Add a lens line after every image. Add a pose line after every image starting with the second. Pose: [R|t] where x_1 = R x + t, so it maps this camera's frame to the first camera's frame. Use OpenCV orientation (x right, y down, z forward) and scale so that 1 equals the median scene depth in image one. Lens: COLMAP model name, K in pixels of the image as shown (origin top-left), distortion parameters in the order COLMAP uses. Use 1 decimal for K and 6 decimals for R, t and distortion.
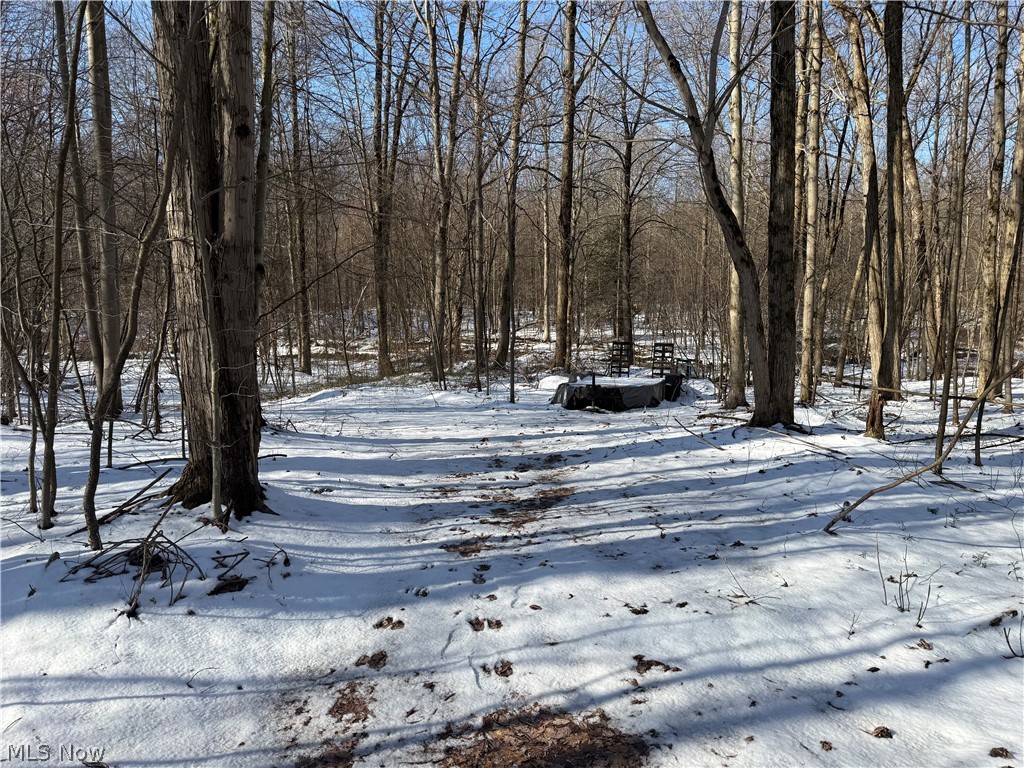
lens RADIAL K [[720.7, 0, 512.0], [0, 720.7, 384.0], [0, 0, 1]] dist [-0.003513, -0.001442]
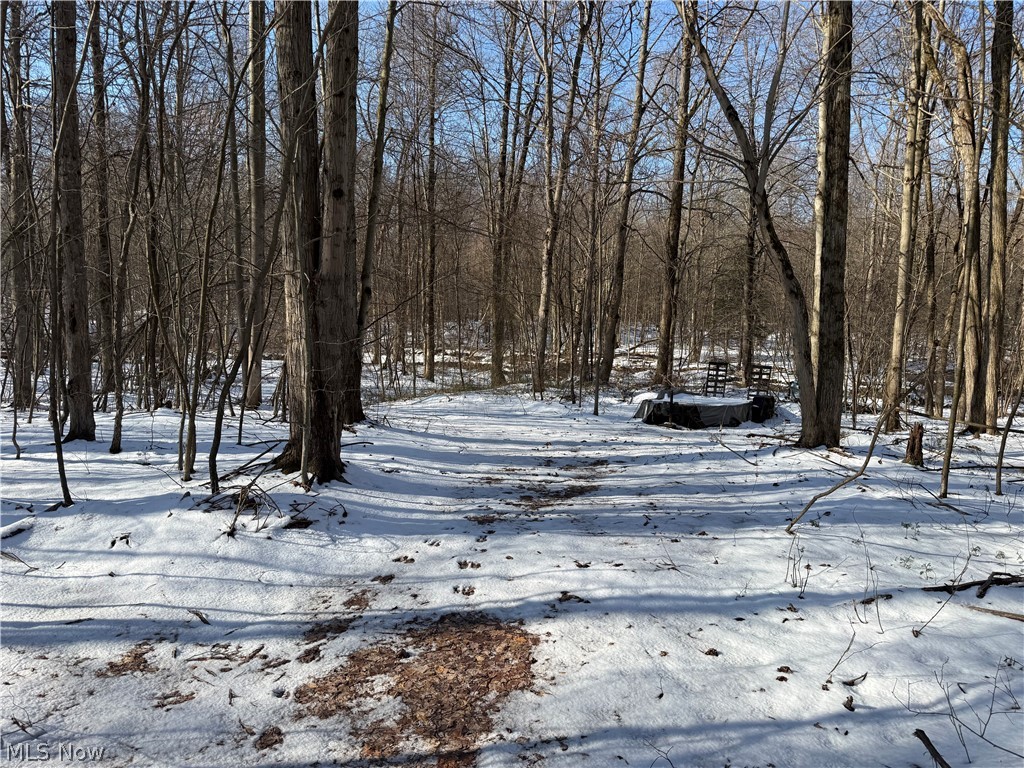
lens RADIAL K [[712.7, 0, 512.0], [0, 712.7, 384.0], [0, 0, 1]] dist [0.057628, -0.091836]
pose [[0.982730, 0.046710, -0.179055, 0.108459], [-0.050131, 0.998636, -0.014628, 0.002726], [0.178127, 0.023351, 0.983730, -0.131962]]
